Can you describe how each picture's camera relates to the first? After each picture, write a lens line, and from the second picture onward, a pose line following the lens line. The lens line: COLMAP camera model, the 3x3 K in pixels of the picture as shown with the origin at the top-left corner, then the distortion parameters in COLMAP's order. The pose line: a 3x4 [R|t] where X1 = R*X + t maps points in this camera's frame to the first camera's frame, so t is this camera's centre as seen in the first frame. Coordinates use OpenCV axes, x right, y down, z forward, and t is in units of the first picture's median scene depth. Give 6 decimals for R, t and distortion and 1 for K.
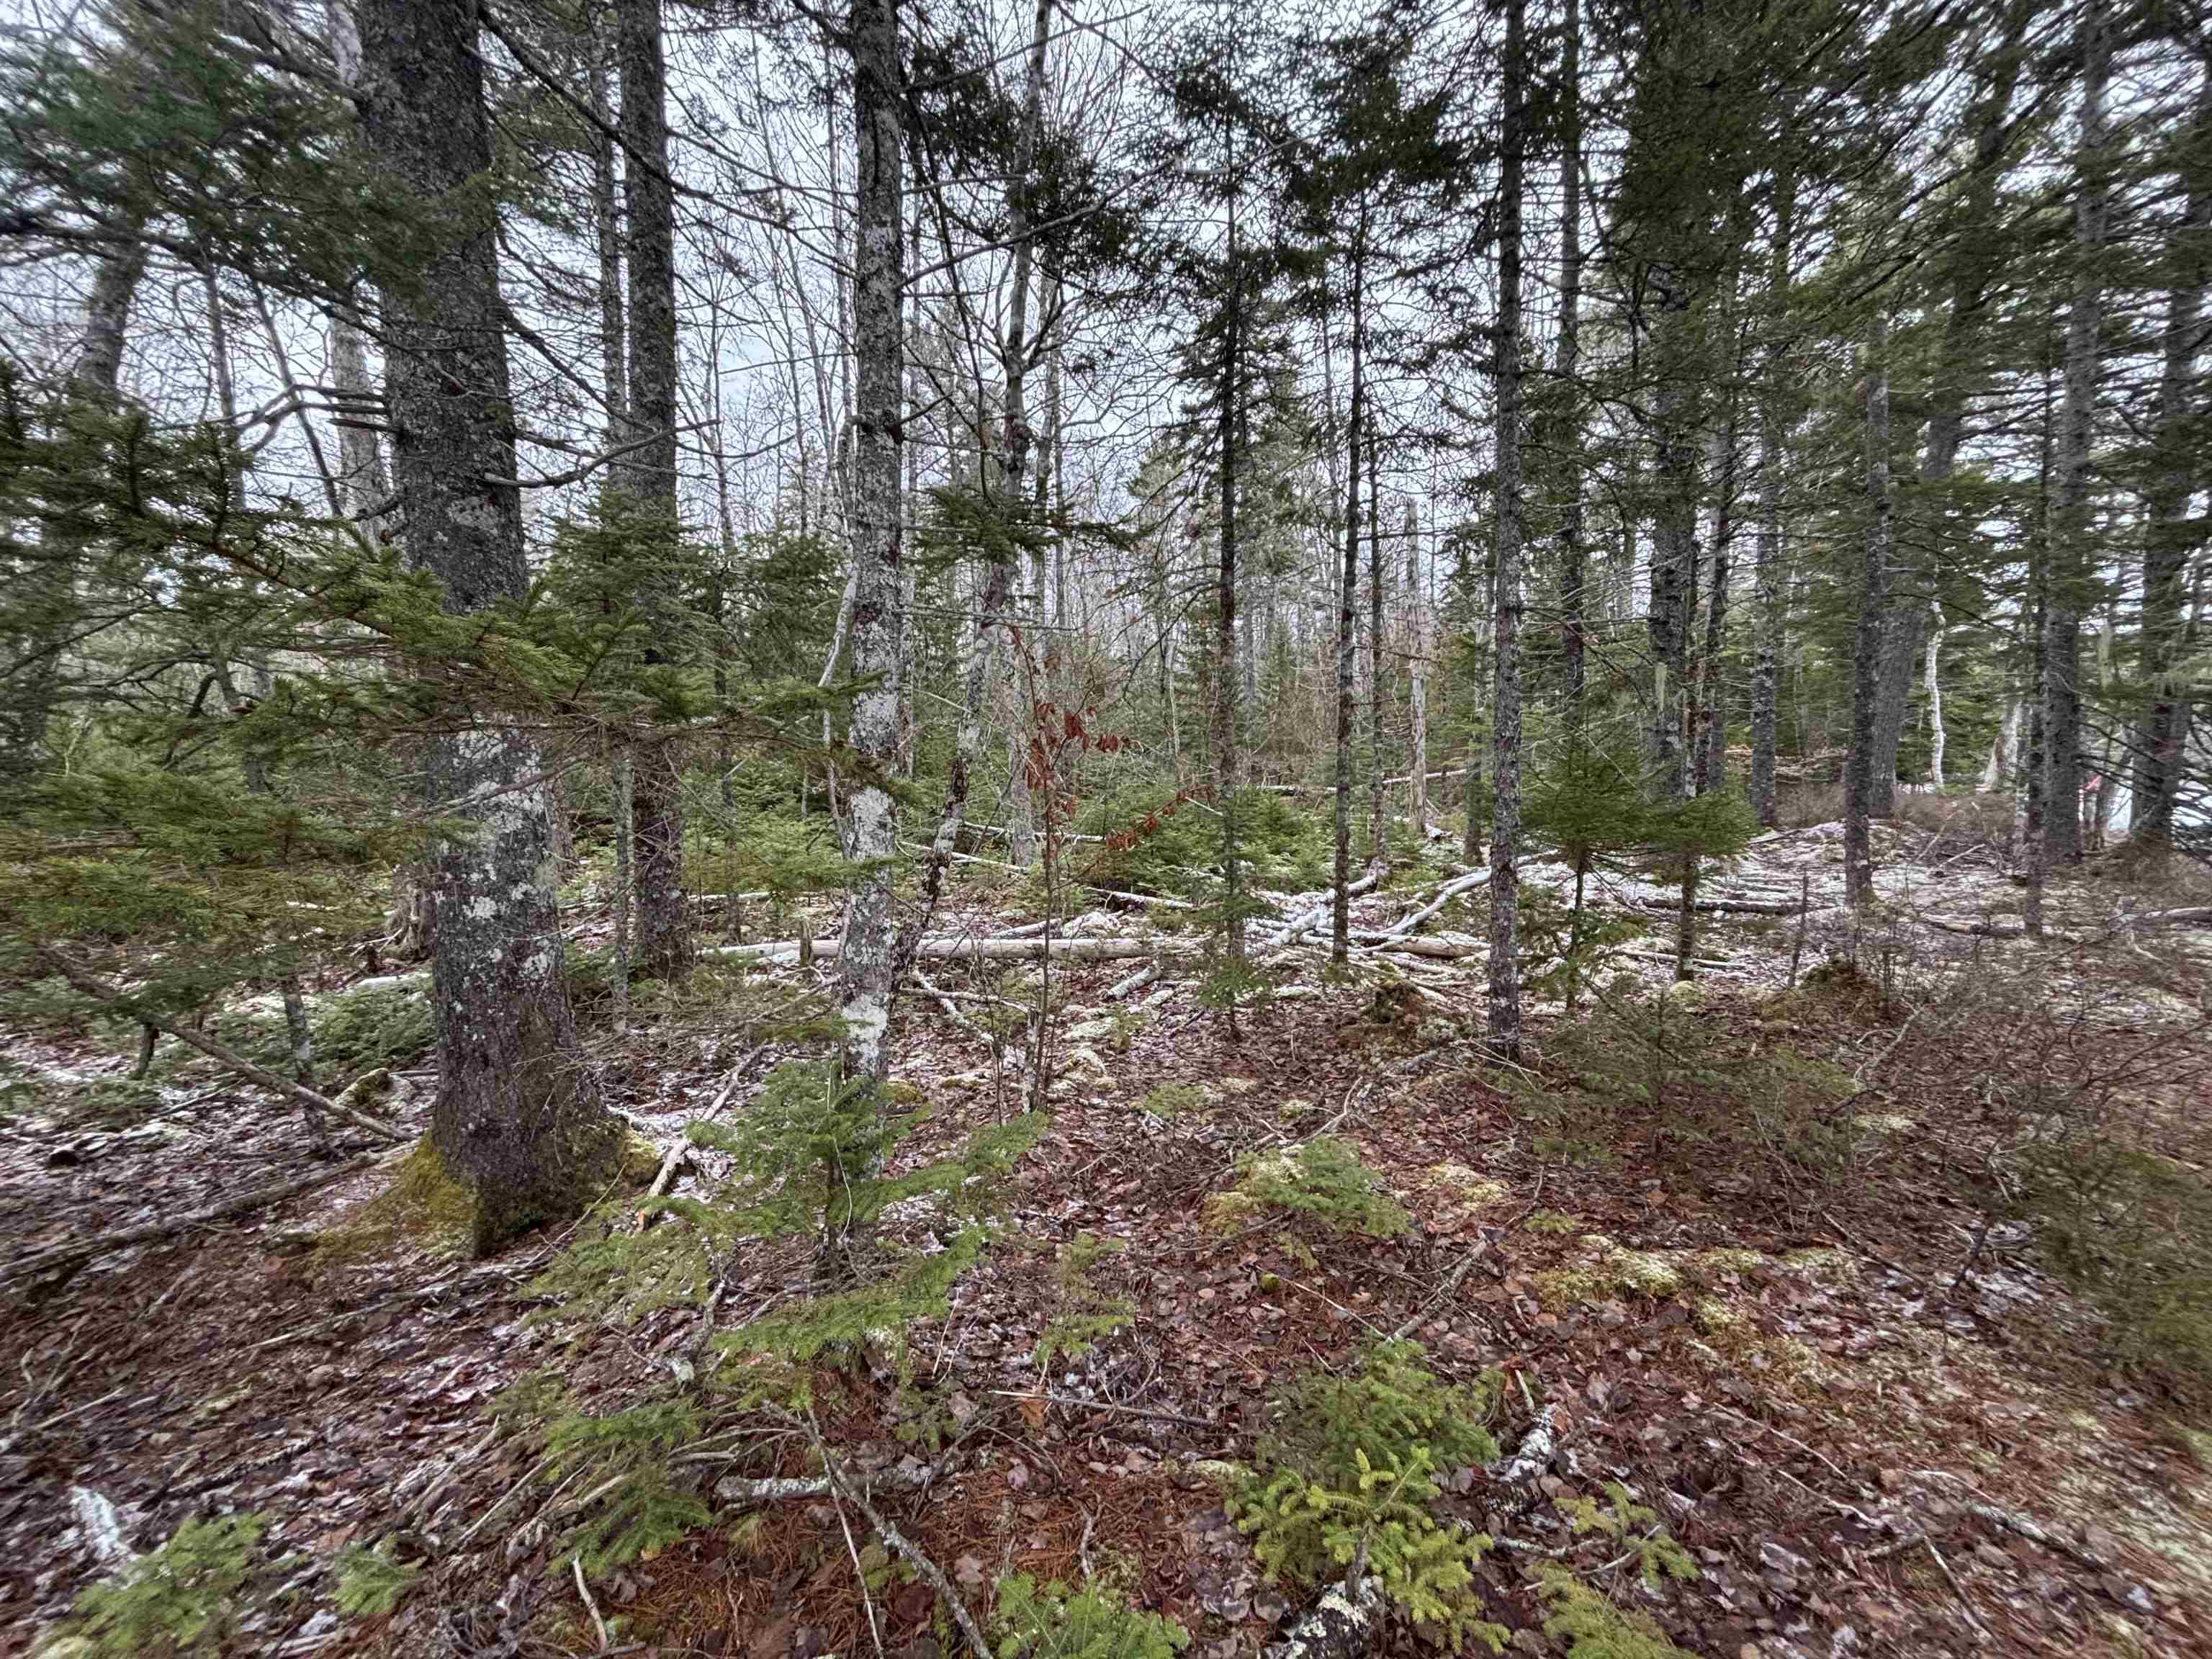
lens RADIAL K [[893.0, 0, 1108.8], [0, 893.0, 829.6], [0, 0, 1]] dist [-0.000172, 0.001819]
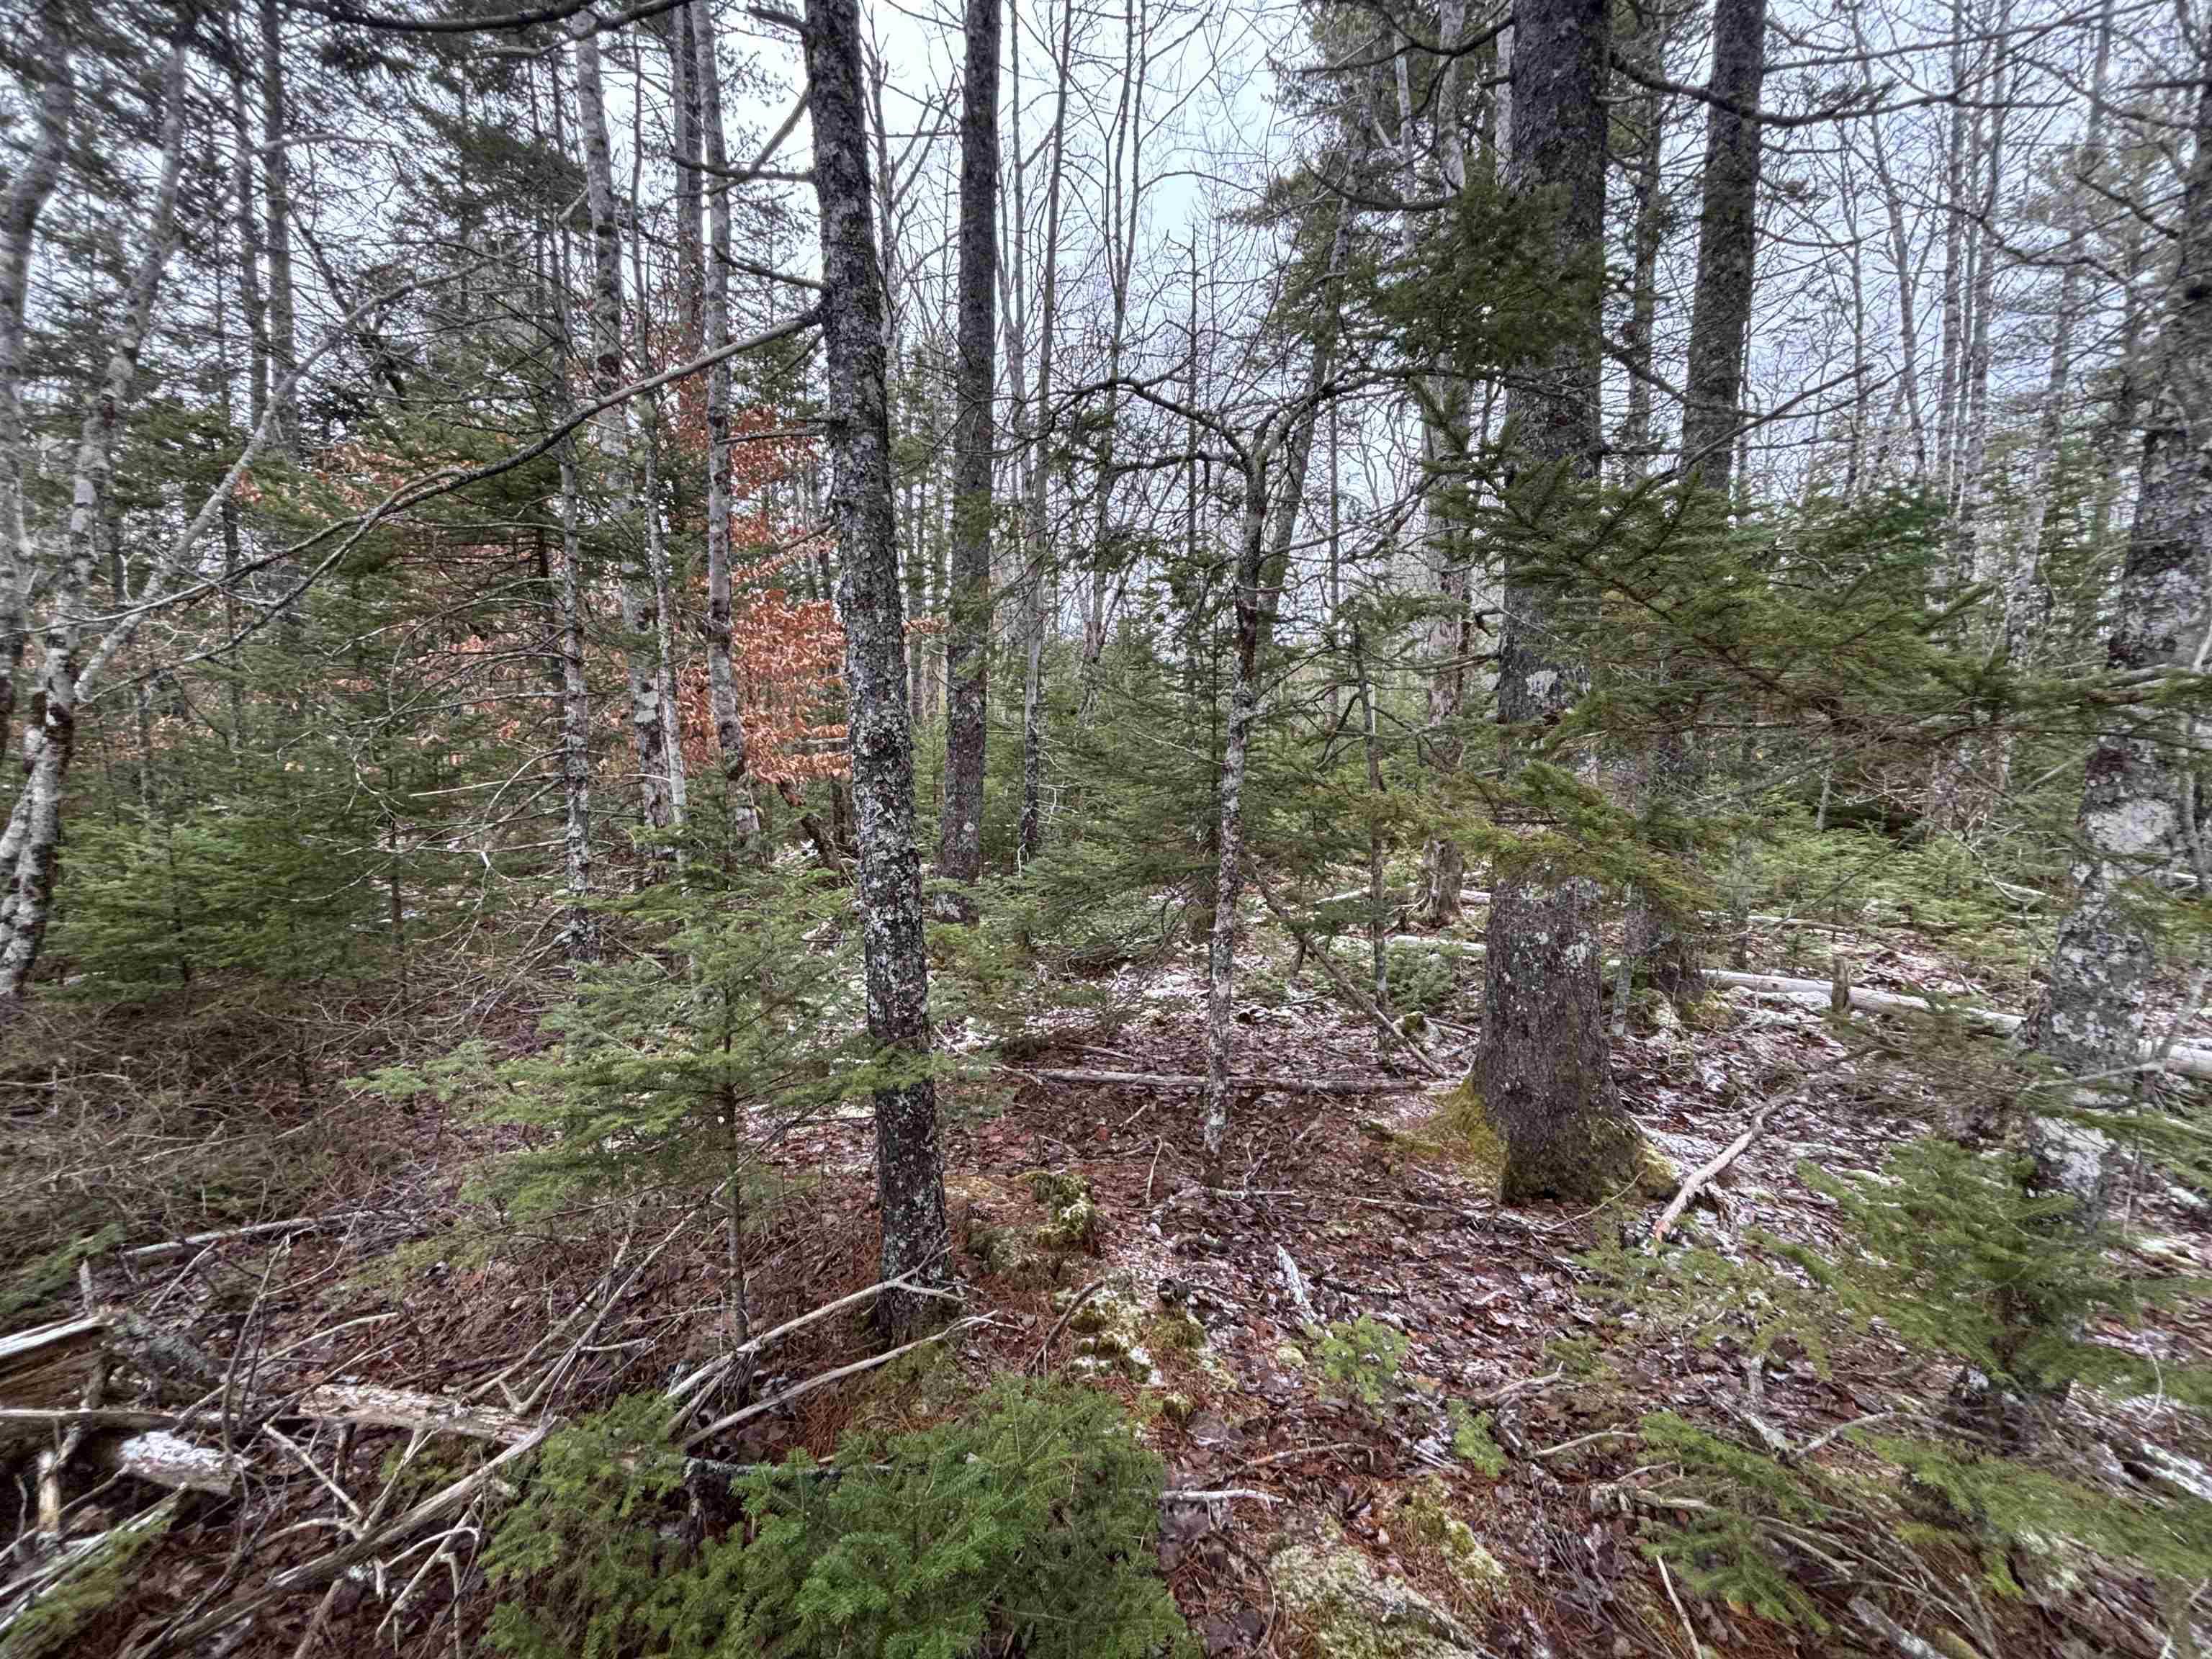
lens RADIAL K [[889.8, 0, 1107.2], [0, 889.8, 831.7], [0, 0, 1]] dist [0.001735, 0.000574]
pose [[0.551327, 0.081411, -0.830308, -0.079506], [-0.081254, 0.995736, 0.043679, 0.006223], [0.830323, 0.043384, 0.555591, -0.048368]]
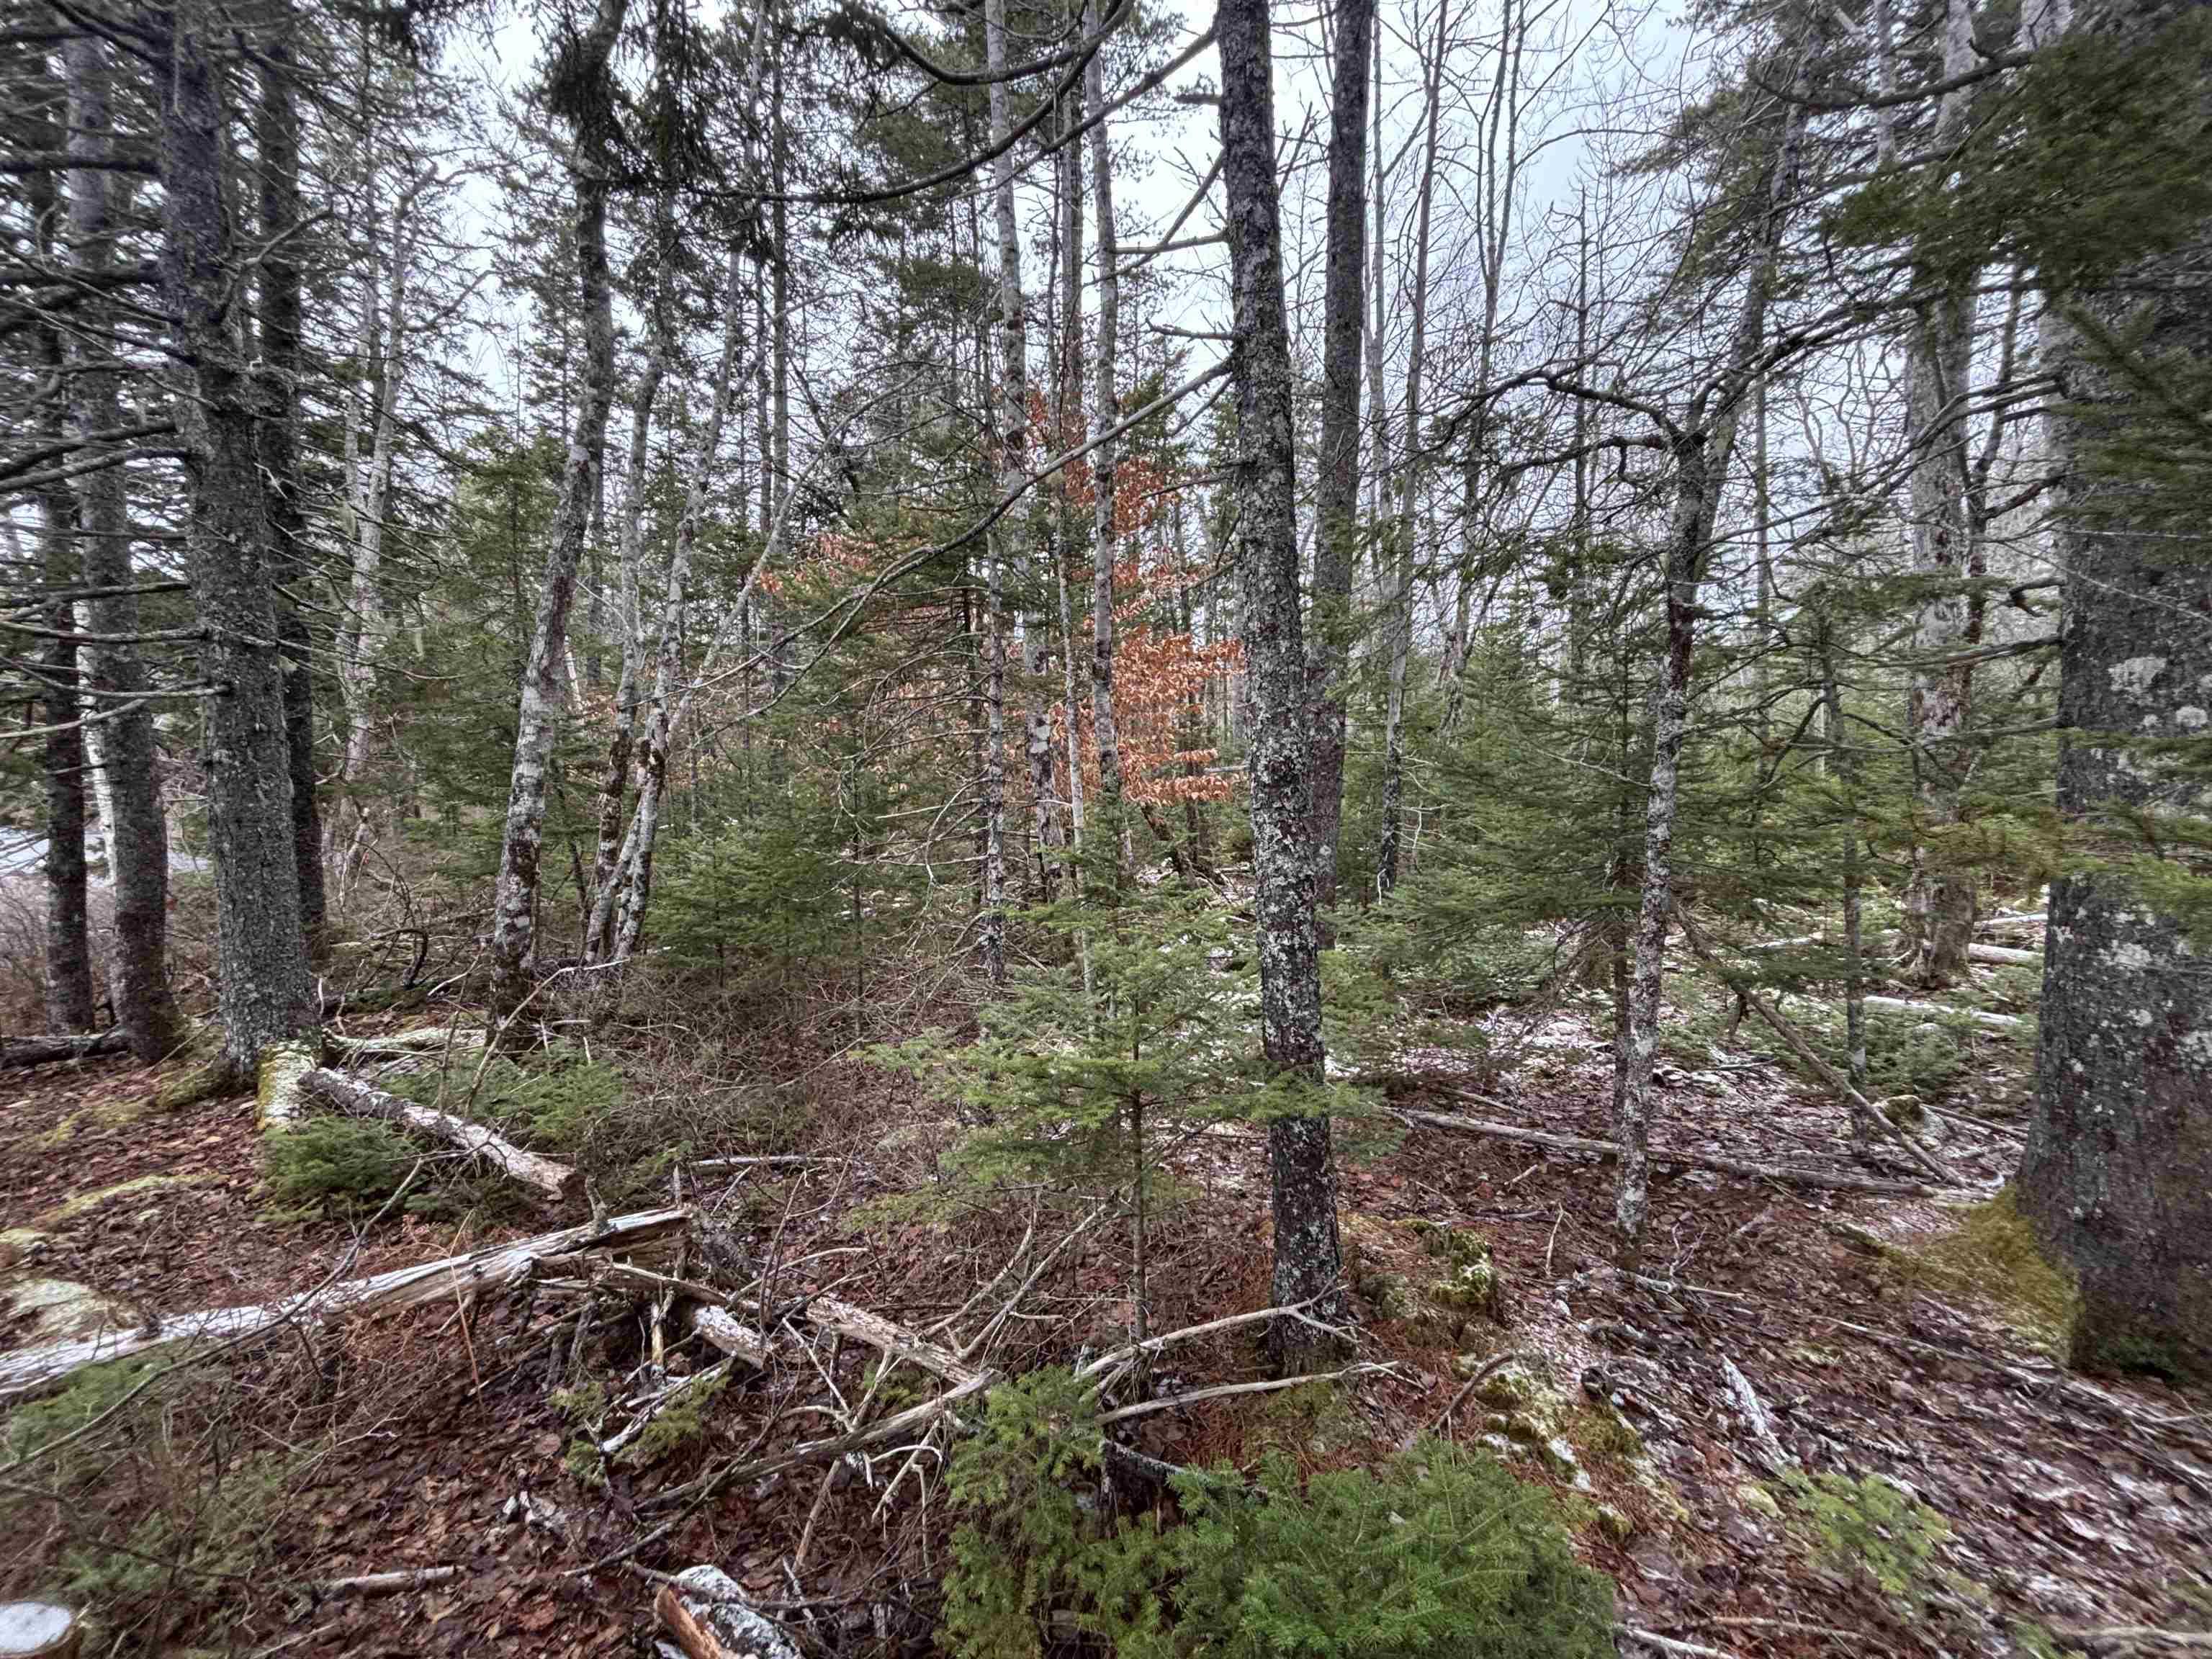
lens RADIAL K [[893.0, 0, 1108.8], [0, 893.0, 829.6], [0, 0, 1]] dist [-0.000172, 0.001819]
pose [[0.205167, 0.063263, -0.976680, -0.089844], [-0.079028, 0.995721, 0.047895, 0.005756], [0.975531, 0.067359, 0.209289, -0.083406]]
